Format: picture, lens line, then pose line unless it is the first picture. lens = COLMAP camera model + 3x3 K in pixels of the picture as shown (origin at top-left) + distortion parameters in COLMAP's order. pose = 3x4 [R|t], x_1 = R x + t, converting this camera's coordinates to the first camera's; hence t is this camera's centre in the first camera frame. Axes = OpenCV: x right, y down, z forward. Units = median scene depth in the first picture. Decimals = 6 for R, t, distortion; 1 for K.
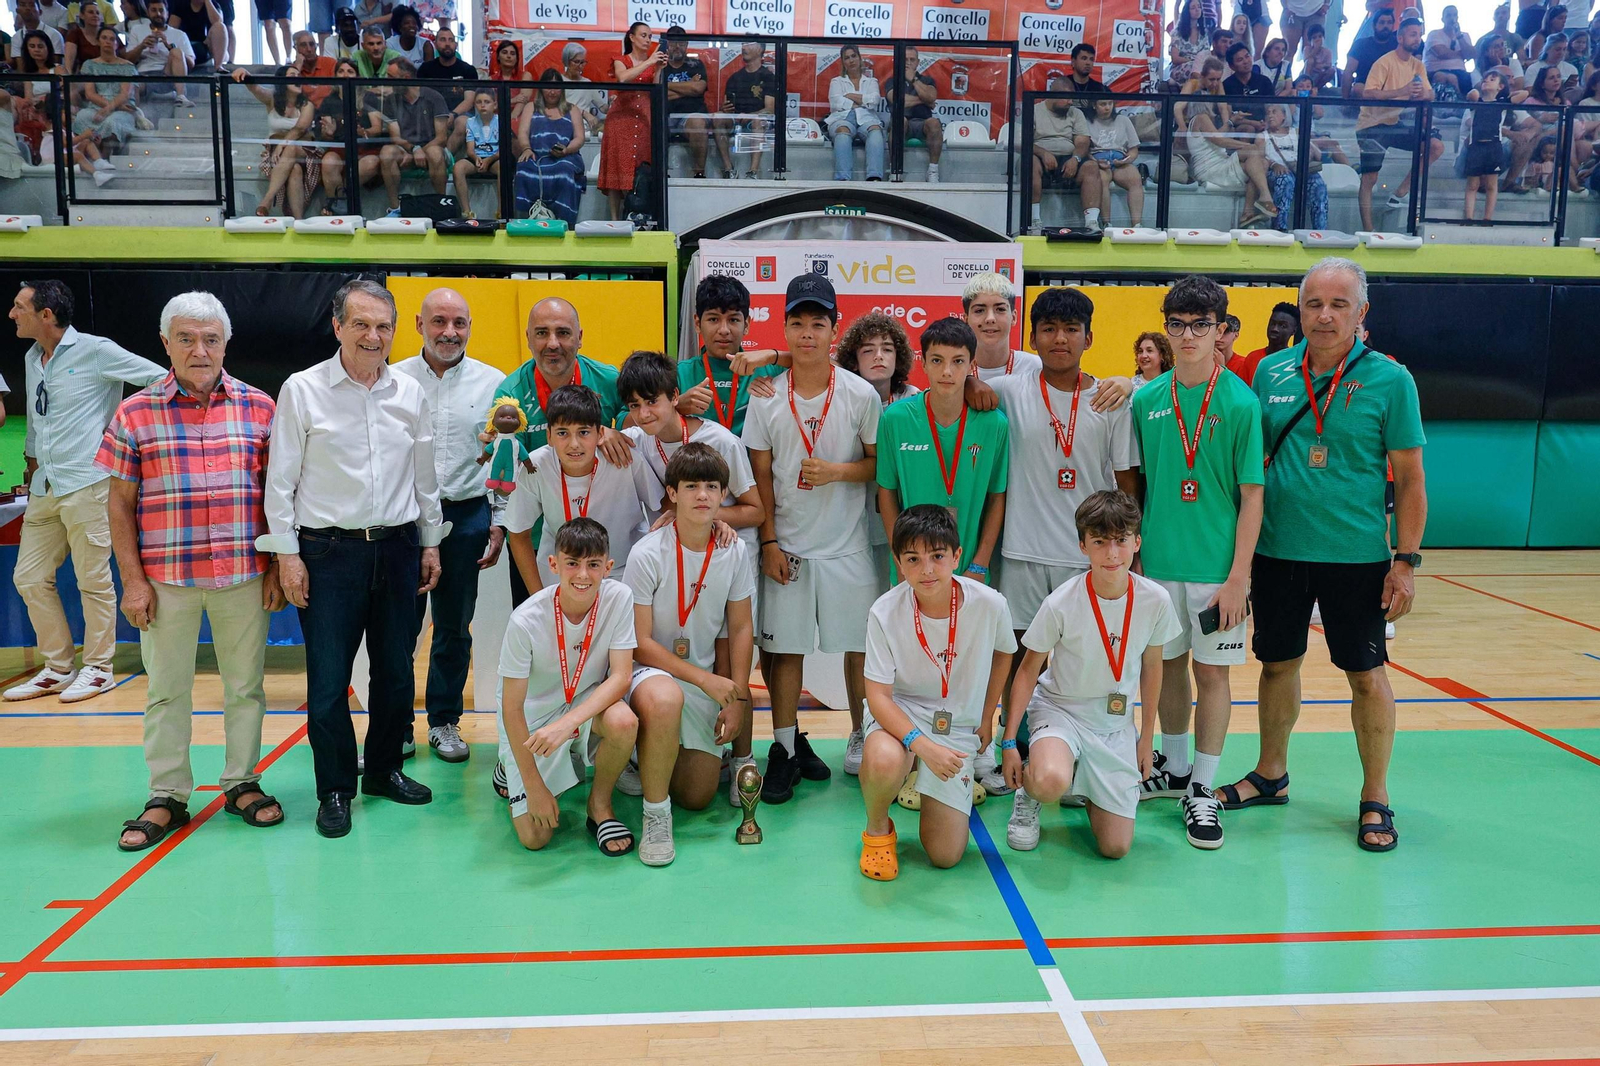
lens RADIAL K [[1268.5, 0, 841.0], [0, 1268.5, 526.6], [0, 0, 1]] dist [-0.001423, 0.003030]
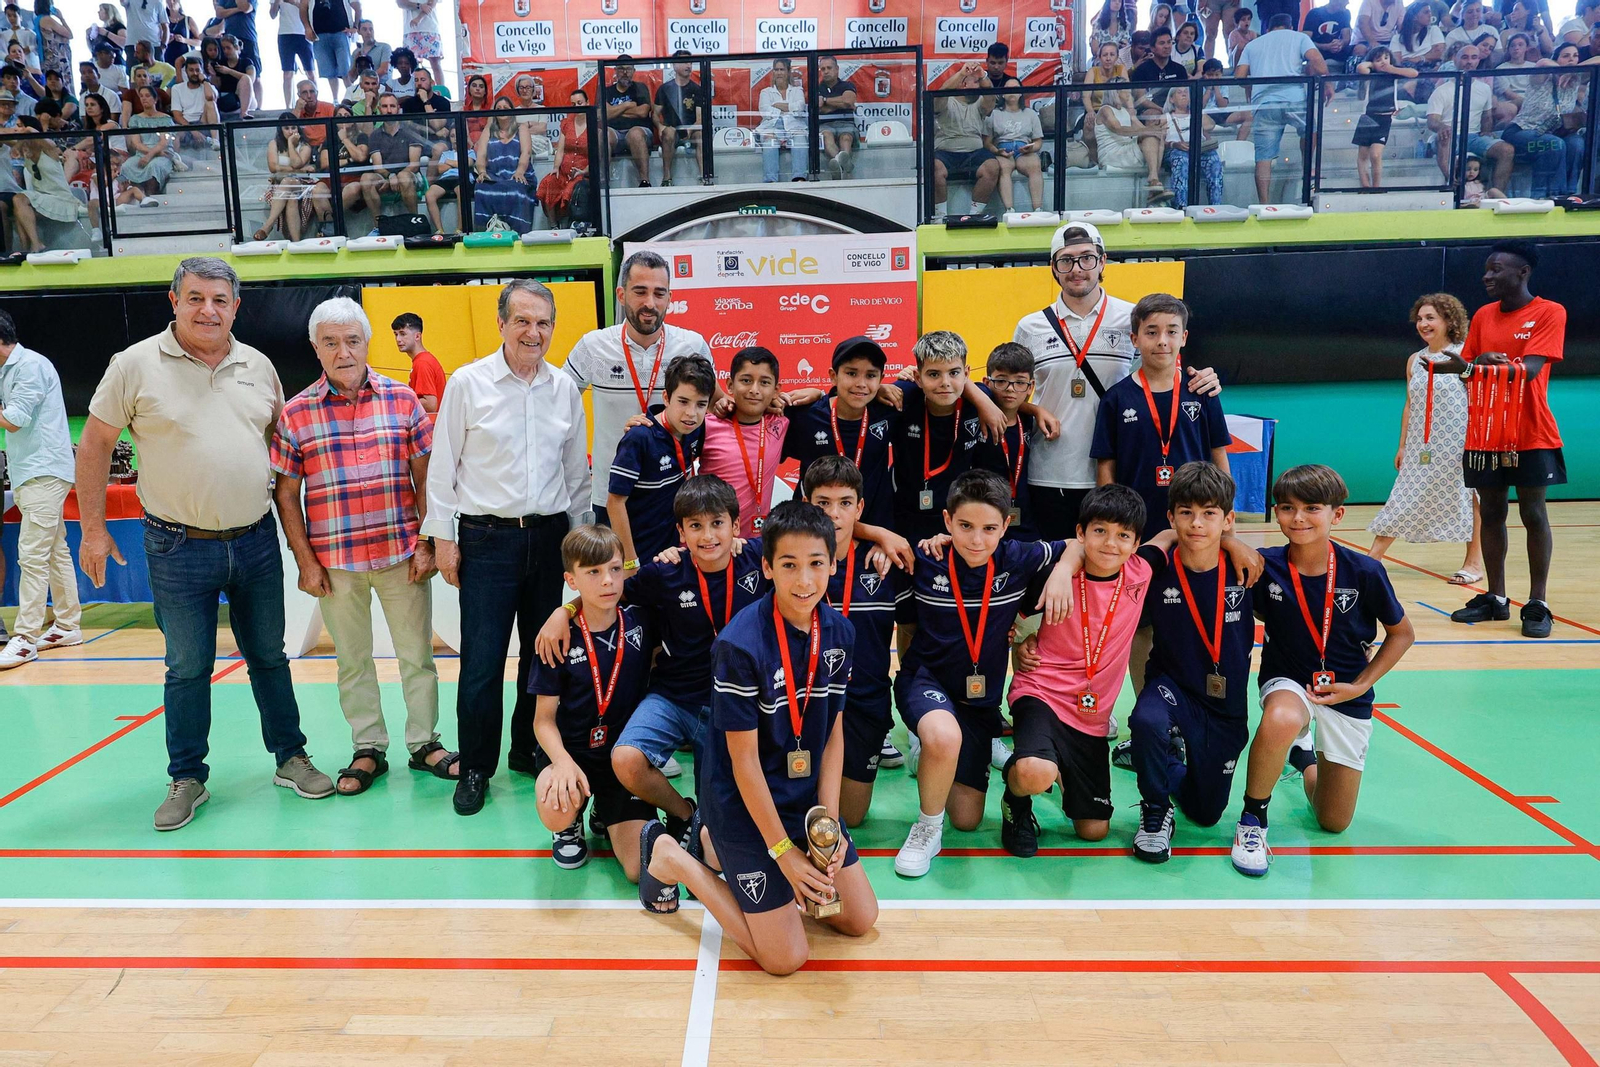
lens RADIAL K [[1162.3, 0, 739.9], [0, 1162.3, 513.8], [0, 0, 1]] dist [-0.001198, 0.000516]
pose [[0.991598, -0.017973, -0.128104, 0.105725], [0.019689, 0.999732, 0.012143, 0.003308], [0.127851, -0.014563, 0.991686, -0.012645]]
